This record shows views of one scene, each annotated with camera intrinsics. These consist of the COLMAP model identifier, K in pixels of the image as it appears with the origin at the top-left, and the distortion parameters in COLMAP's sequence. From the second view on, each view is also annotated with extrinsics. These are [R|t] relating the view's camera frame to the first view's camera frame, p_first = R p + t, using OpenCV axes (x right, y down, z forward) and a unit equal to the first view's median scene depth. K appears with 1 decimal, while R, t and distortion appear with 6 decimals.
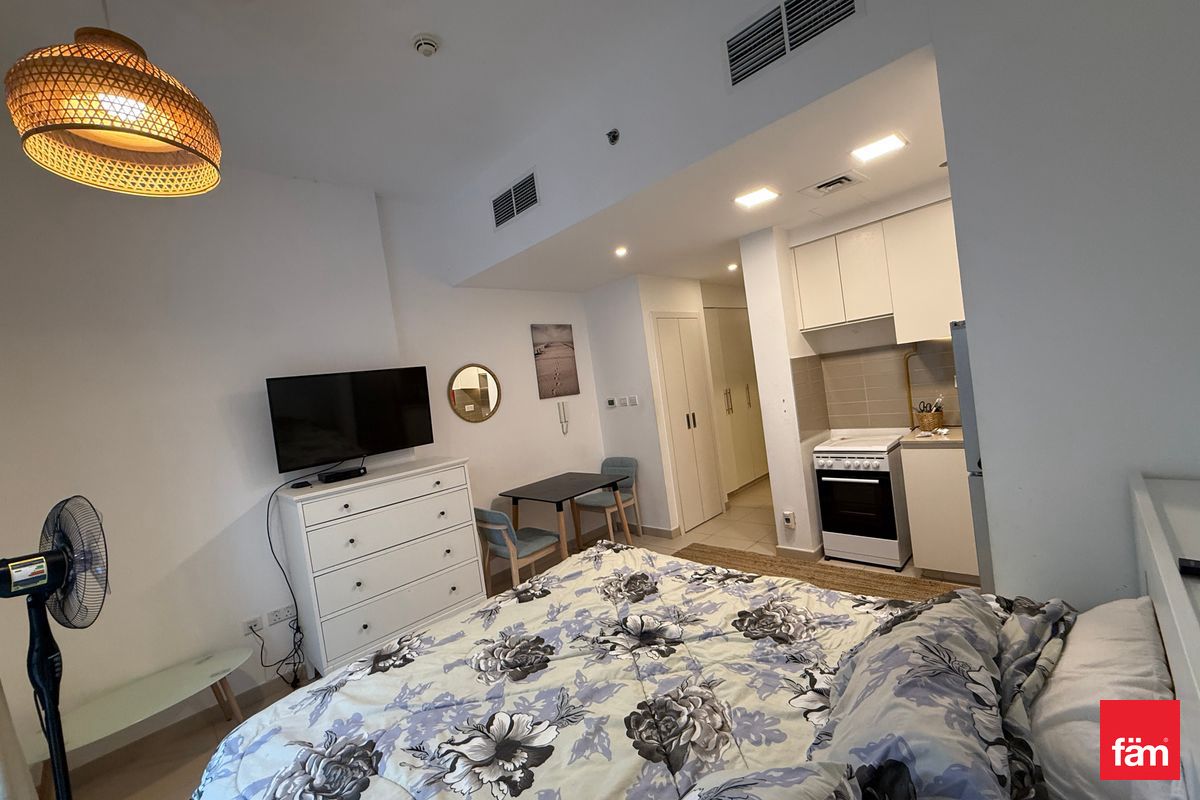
lens RADIAL K [[477.1, 0, 596.2], [0, 477.1, 399.8], [0, 0, 1]] dist [-0.001579, 0.000520]
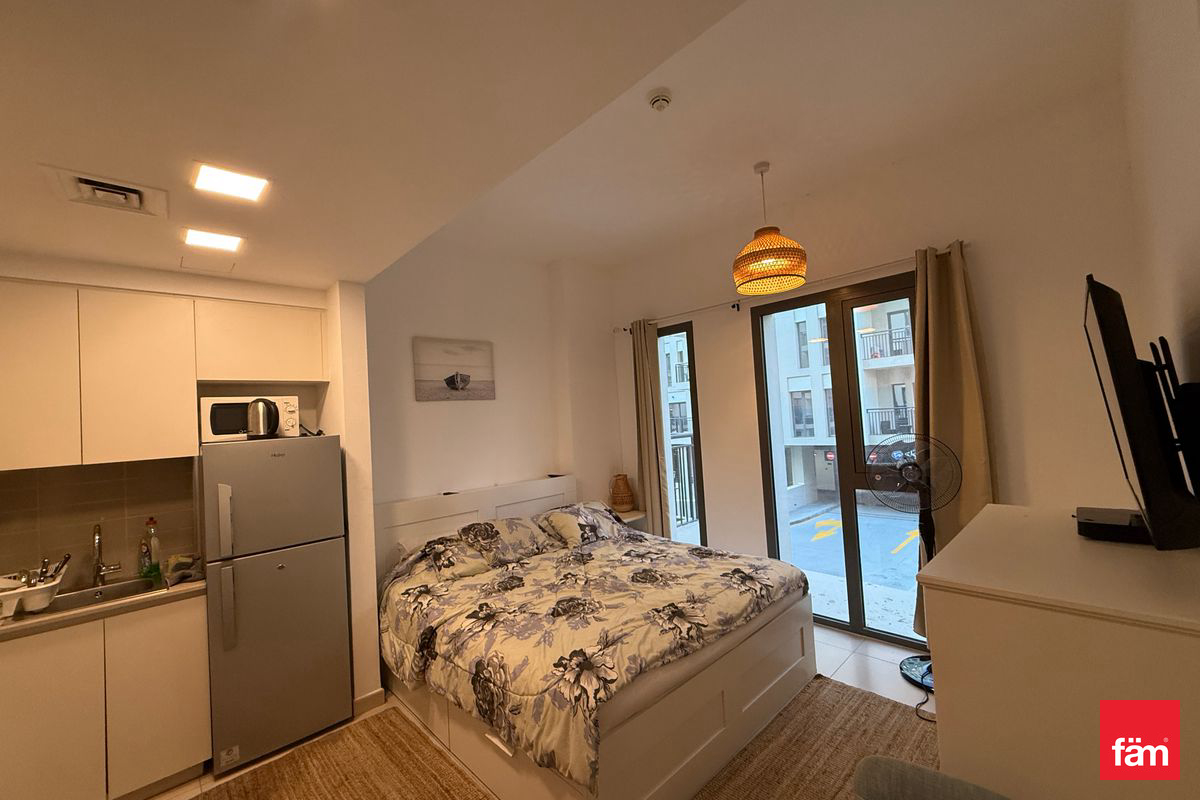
lens RADIAL K [[477.1, 0, 596.8], [0, 477.1, 399.2], [0, 0, 1]] dist [-0.001579, 0.000520]
pose [[-0.980204, 0.197741, 0.009956, -0.070248], [0.197672, 0.980239, -0.007523, -0.068584], [-0.011247, -0.005406, -0.999922, 1.705908]]
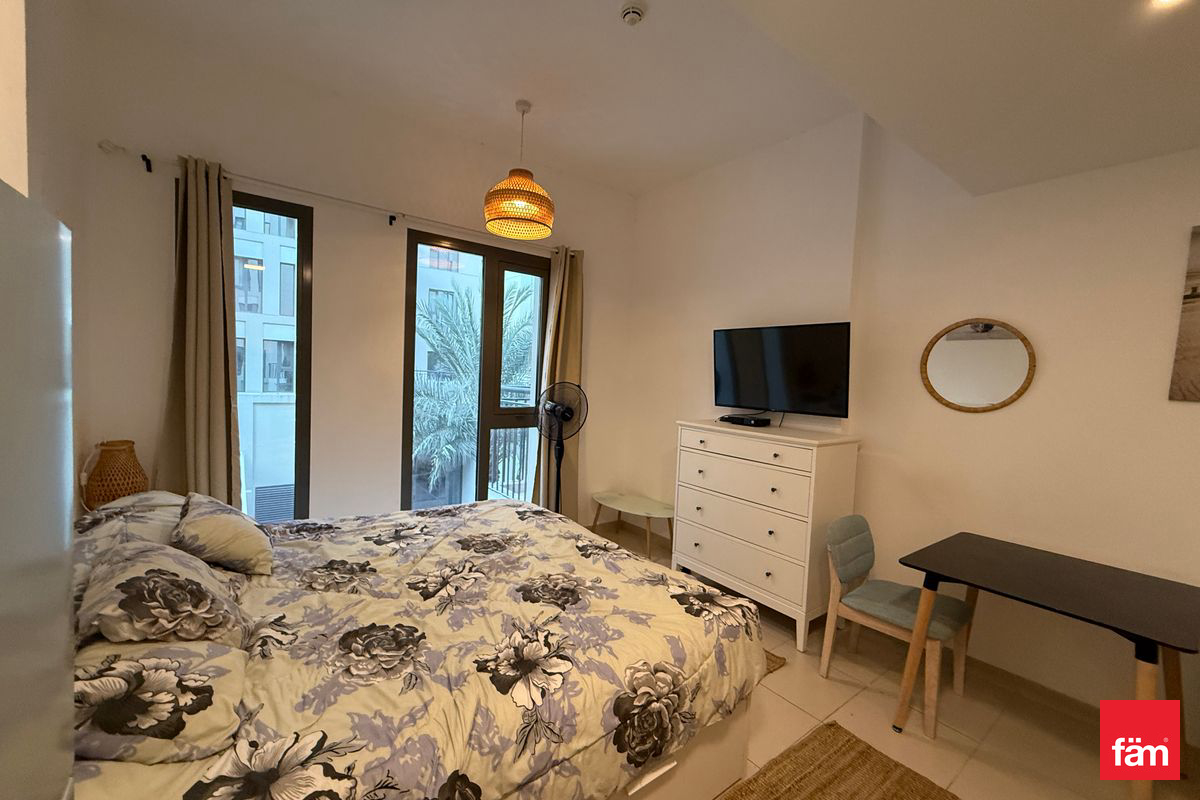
lens RADIAL K [[477.1, 0, 597.2], [0, 477.1, 401.3], [0, 0, 1]] dist [-0.001579, 0.000520]
pose [[-0.132926, 0.188636, -0.973009, 0.664777], [-0.060656, 0.978333, 0.197954, -0.095296], [0.989268, 0.085333, -0.118604, 0.906612]]
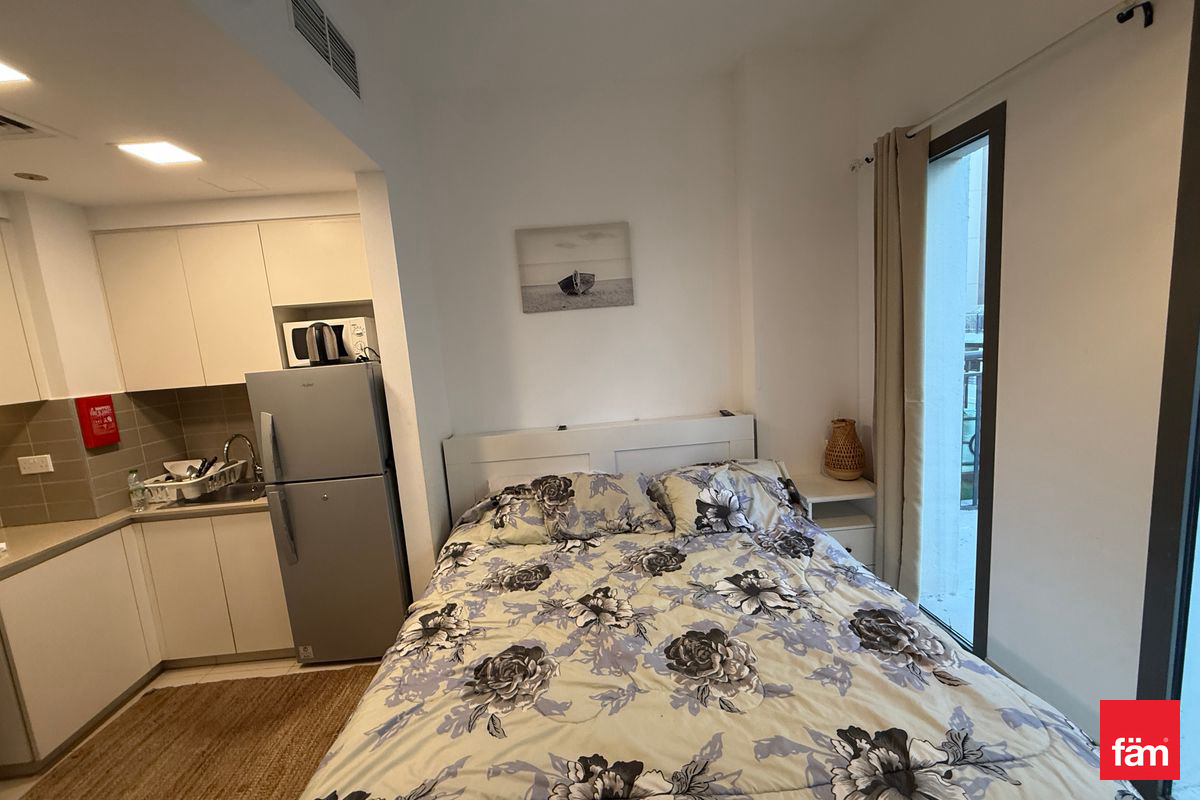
lens RADIAL K [[477.1, 0, 597.2], [0, 477.1, 400.8], [0, 0, 1]] dist [-0.001579, 0.000520]
pose [[-0.729728, 0.103080, 0.675923, -0.416050], [0.199340, 0.977698, 0.066107, -0.013275], [-0.654034, 0.182979, -0.734001, 1.064348]]
